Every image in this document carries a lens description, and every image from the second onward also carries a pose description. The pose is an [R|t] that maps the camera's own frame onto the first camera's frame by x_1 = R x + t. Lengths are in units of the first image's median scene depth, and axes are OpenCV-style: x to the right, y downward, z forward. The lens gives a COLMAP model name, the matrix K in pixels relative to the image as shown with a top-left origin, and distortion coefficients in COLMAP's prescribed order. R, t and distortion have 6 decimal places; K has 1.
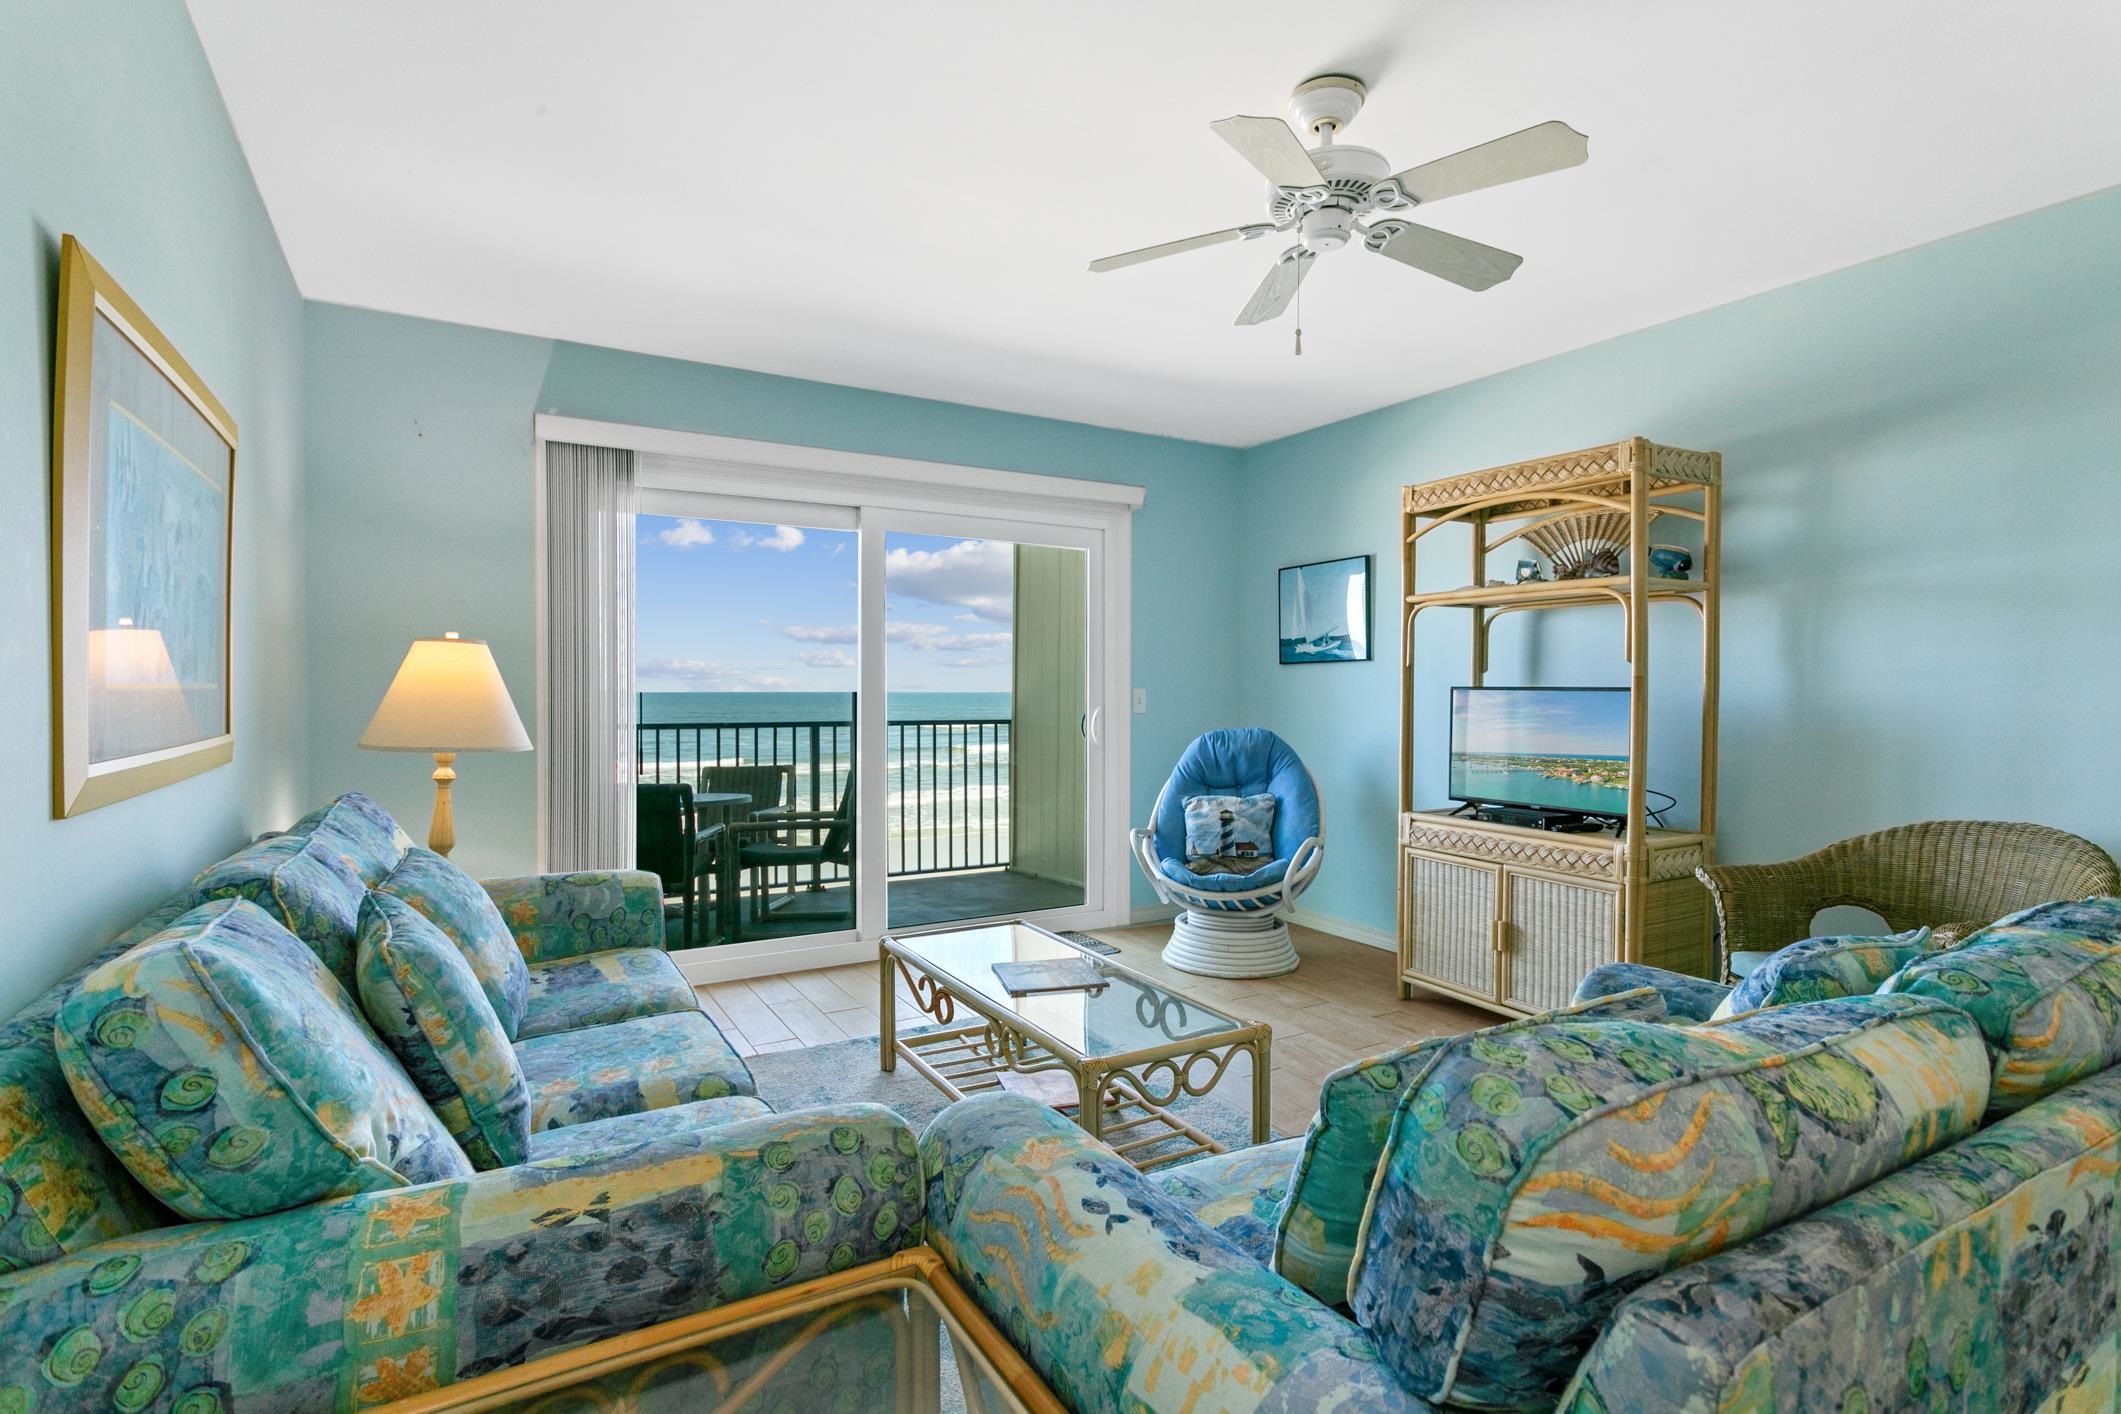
lens RADIAL K [[1022.8, 0, 1050.3], [0, 1022.8, 699.6], [0, 0, 1]] dist [-0.001406, 0.000429]
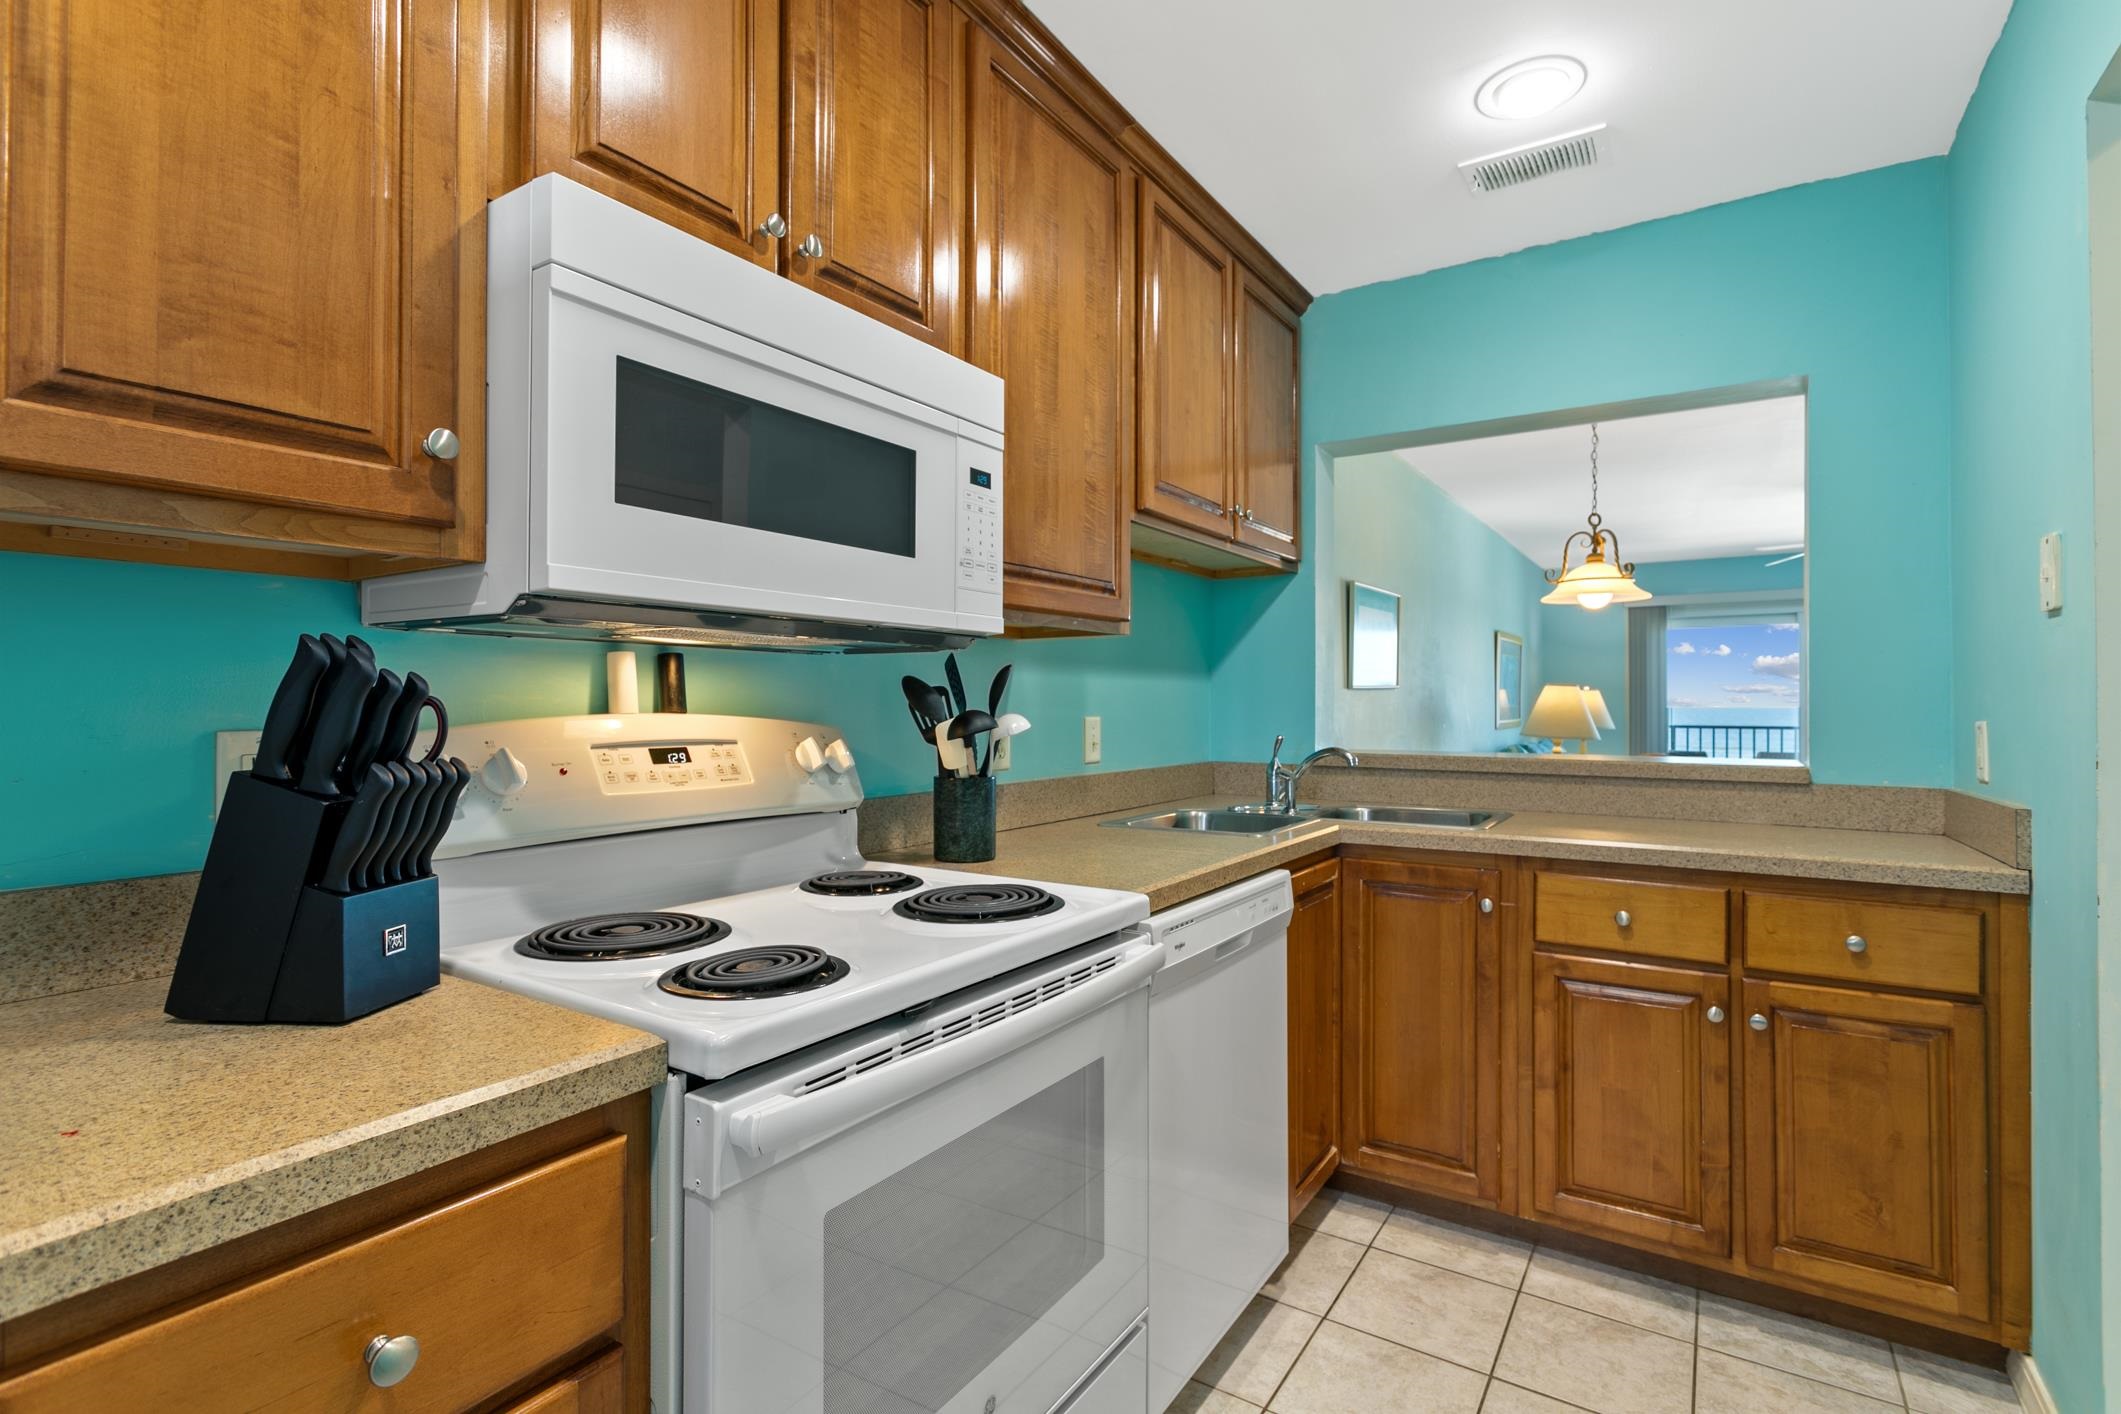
lens RADIAL K [[1022.8, 0, 1050.3], [0, 1022.8, 699.6], [0, 0, 1]] dist [-0.001406, 0.000429]
pose [[0.441685, -0.012423, -0.897084, 1.152624], [-0.008971, 0.999793, -0.018262, 0.019818], [0.897125, 0.016113, 0.441482, -1.423677]]
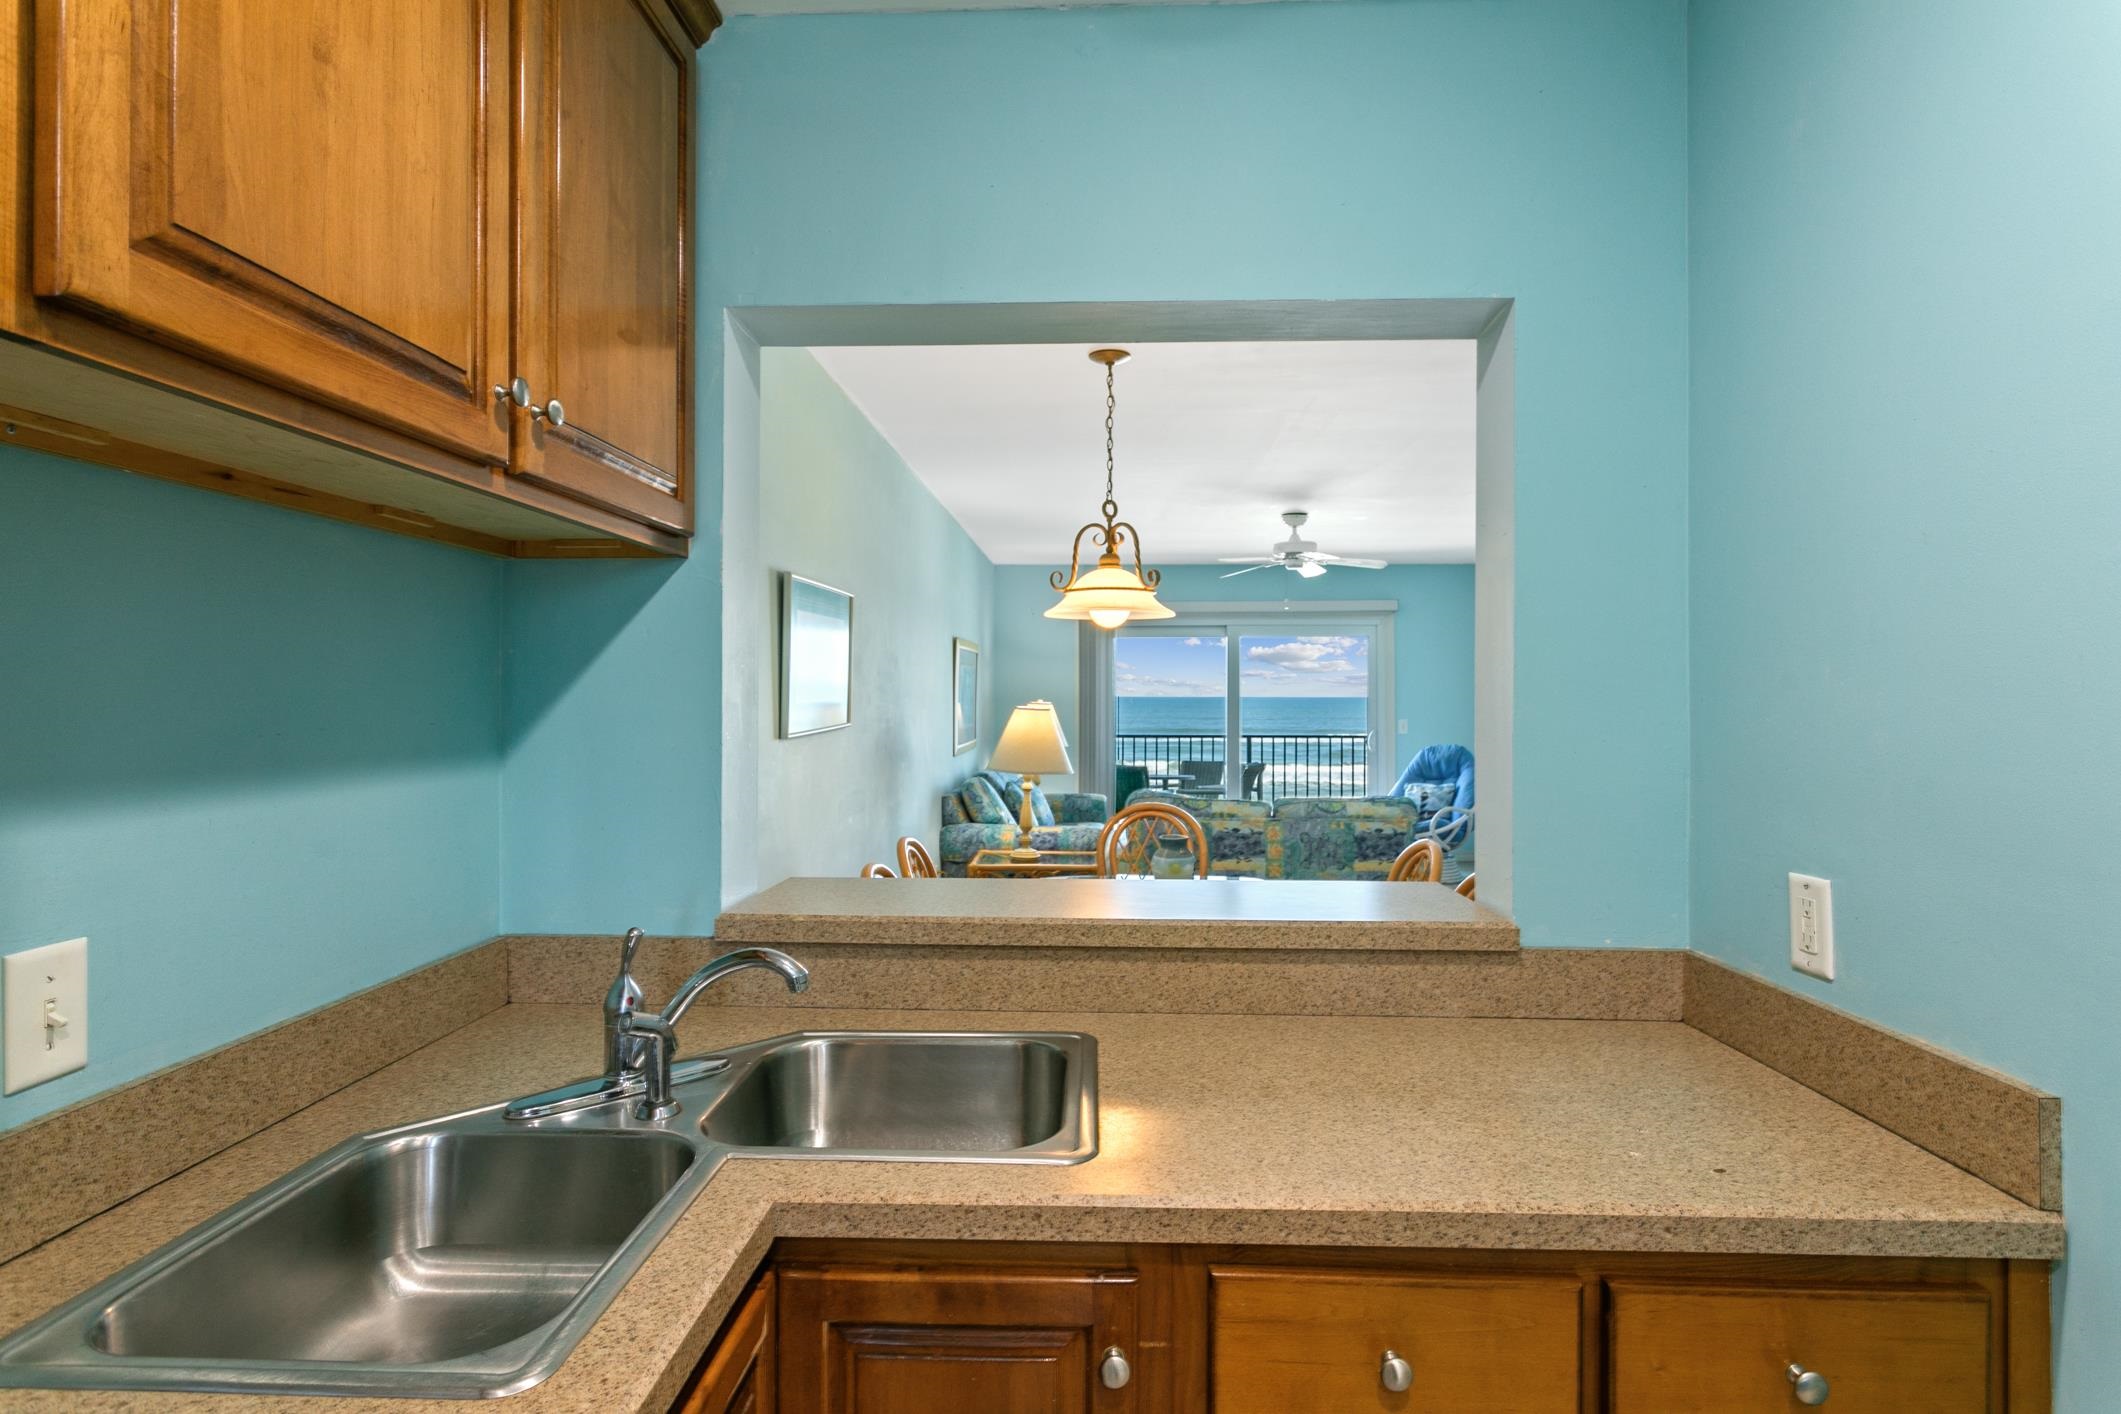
lens RADIAL K [[1063.3, 0, 1061.2], [0, 1063.3, 682.5], [0, 0, 1]] dist [-0.002496, -0.000259]
pose [[0.844461, -0.010101, -0.535521, 0.811991], [-0.001601, 0.999770, -0.021383, -0.049067], [0.535614, 0.018914, 0.844251, -1.121018]]
